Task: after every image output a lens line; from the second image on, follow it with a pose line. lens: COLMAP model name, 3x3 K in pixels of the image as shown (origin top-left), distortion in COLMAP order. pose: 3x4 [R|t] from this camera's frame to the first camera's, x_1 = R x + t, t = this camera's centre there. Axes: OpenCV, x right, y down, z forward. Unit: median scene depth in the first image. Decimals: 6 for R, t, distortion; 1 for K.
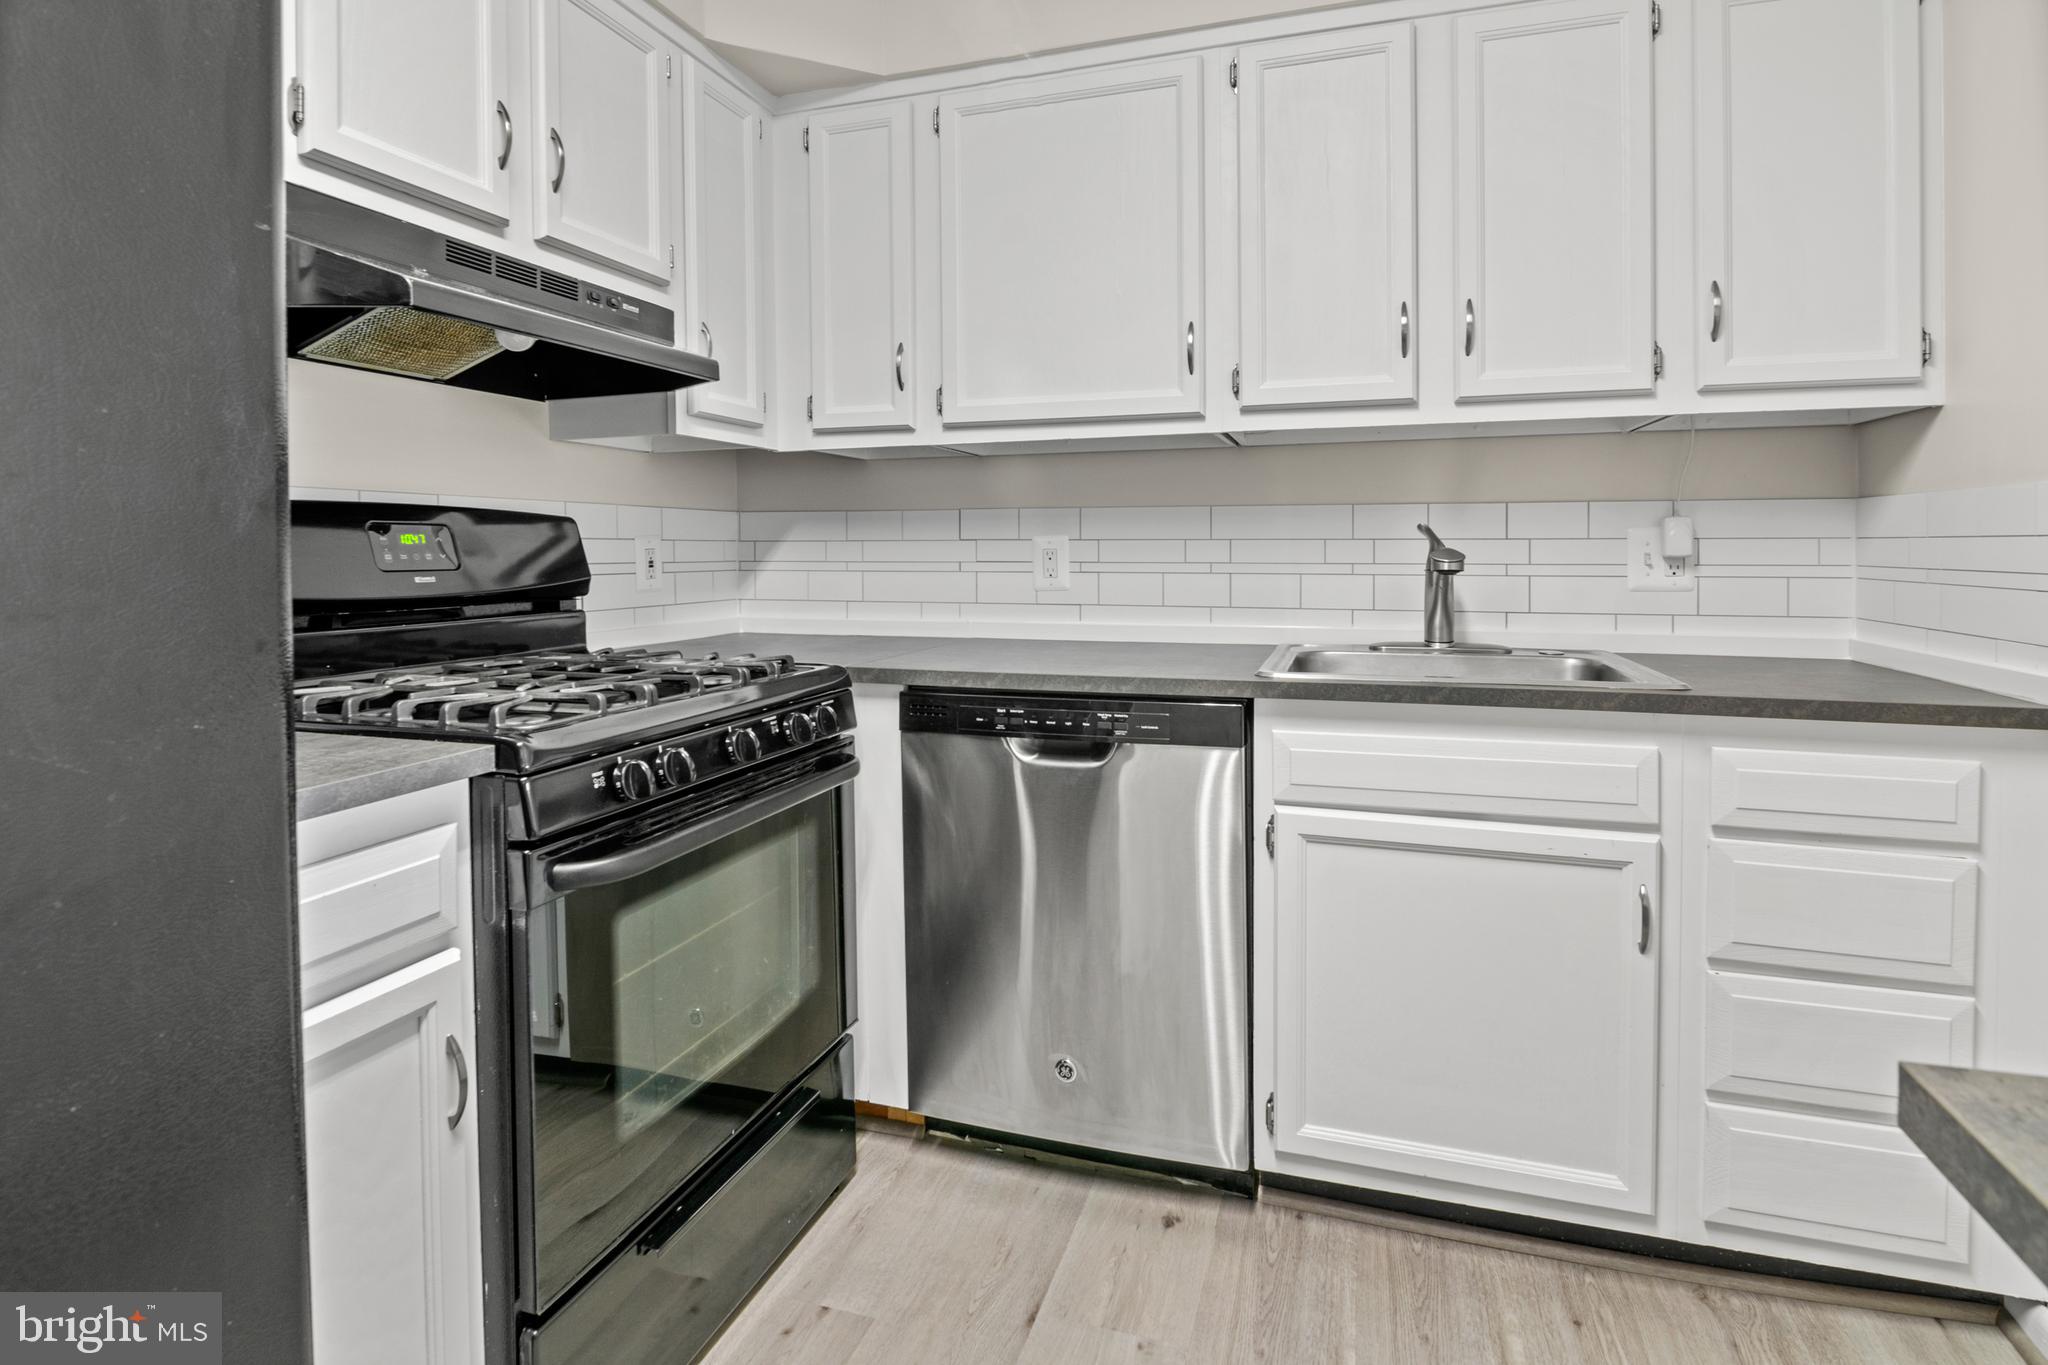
lens RADIAL K [[1121.4, 0, 999.8], [0, 1121.4, 554.3], [0, 0, 1]] dist [-0.002737, -0.010089]
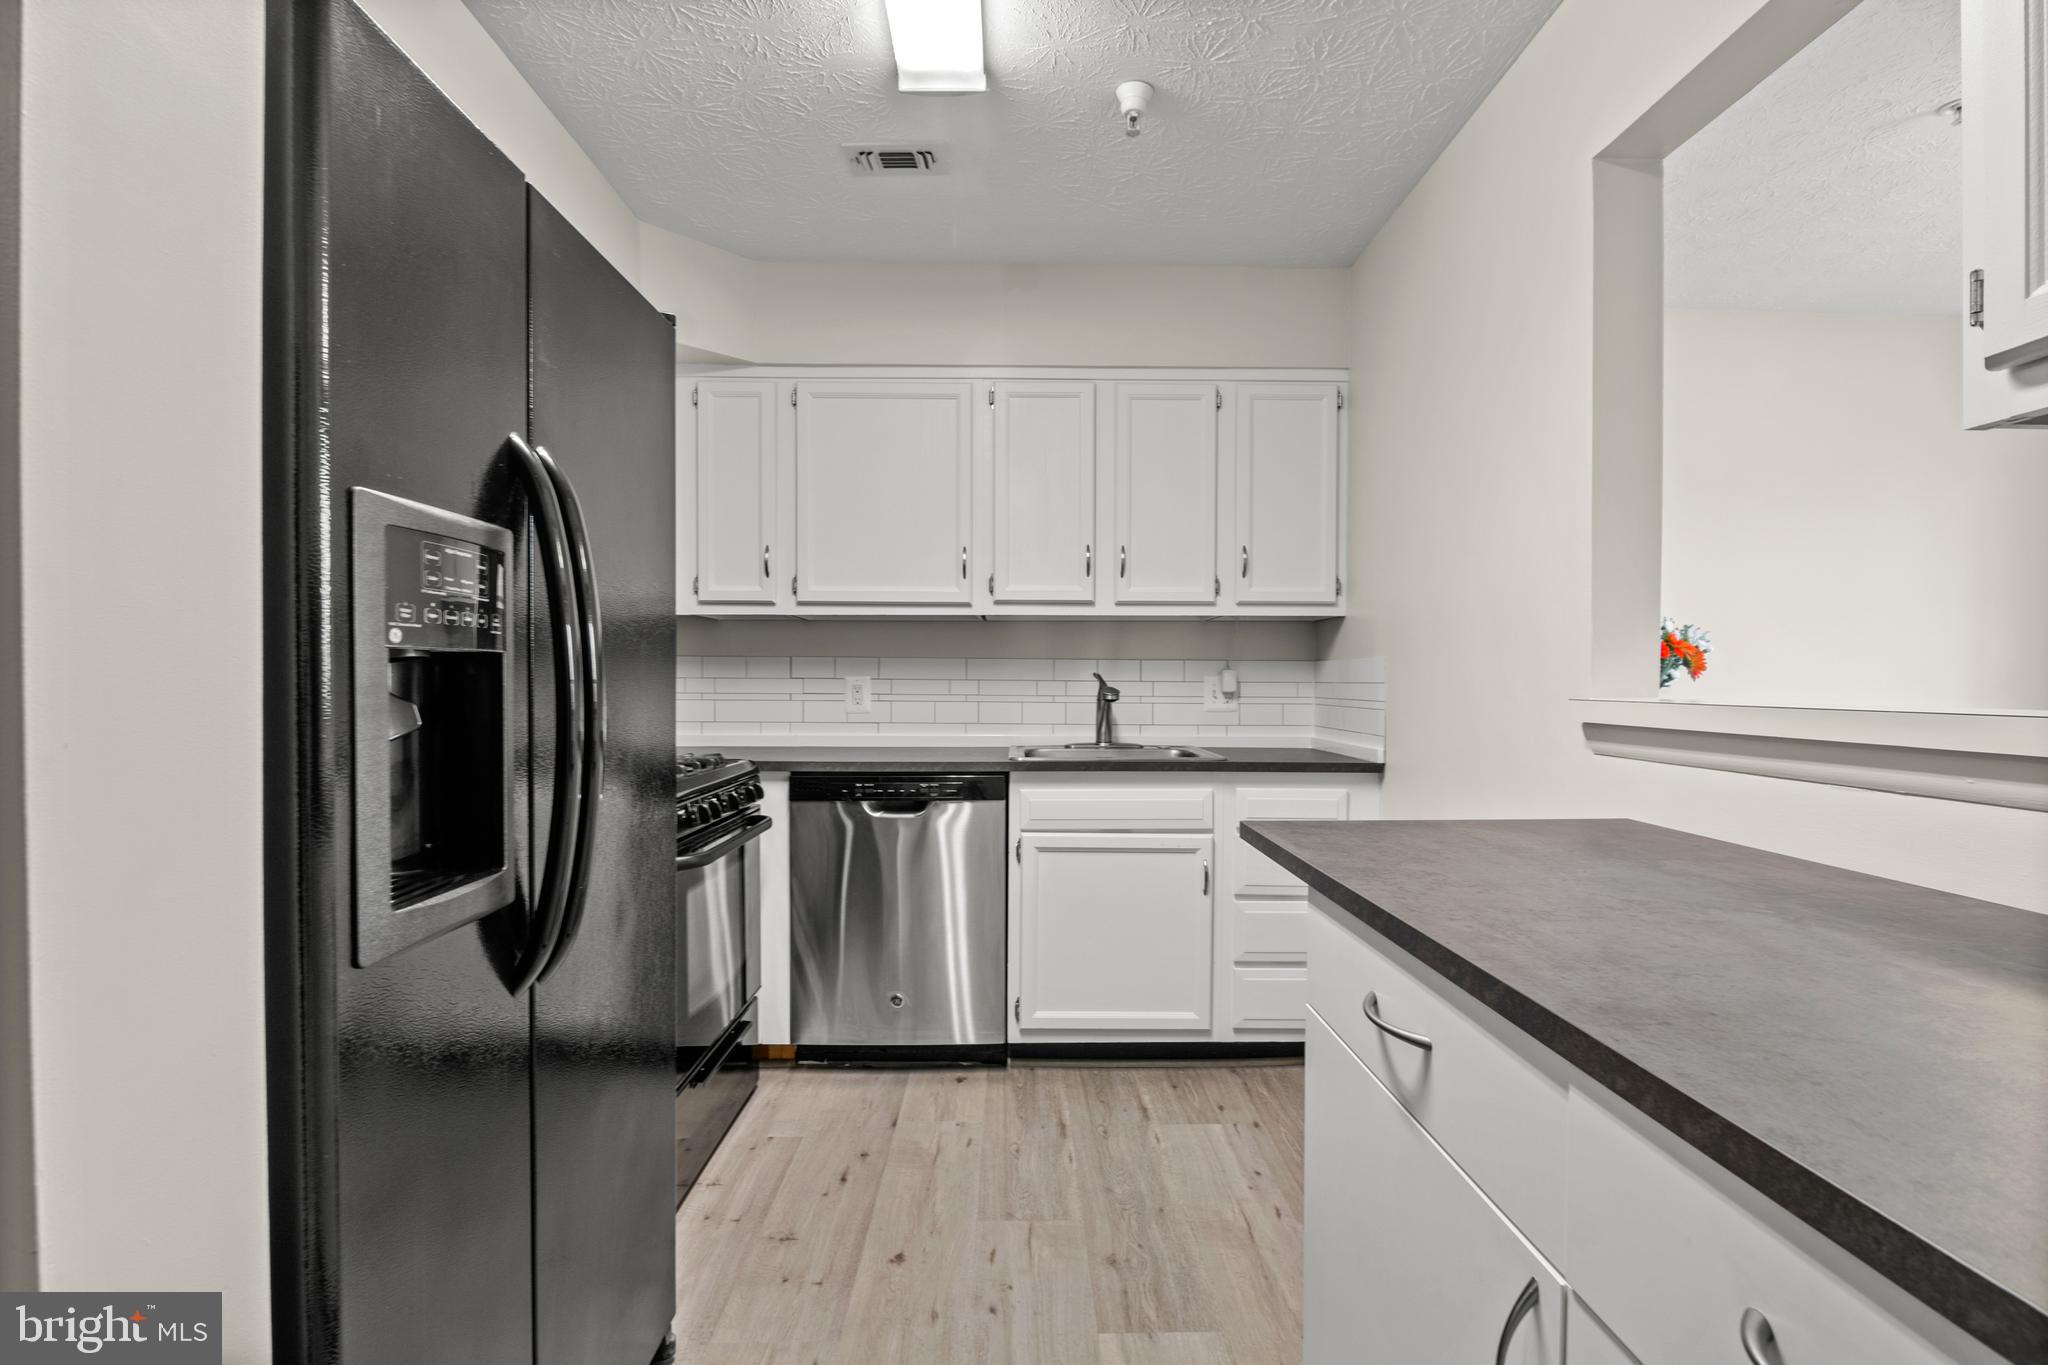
lens RADIAL K [[973.1, 0, 1067.7], [0, 973.1, 698.2], [0, 0, 1]] dist [-0.001446, -0.001622]
pose [[0.937803, 0.001762, 0.347164, -0.197495], [-0.005282, 0.999944, 0.009192, -0.001526], [-0.347128, -0.010454, 0.937759, -0.416183]]
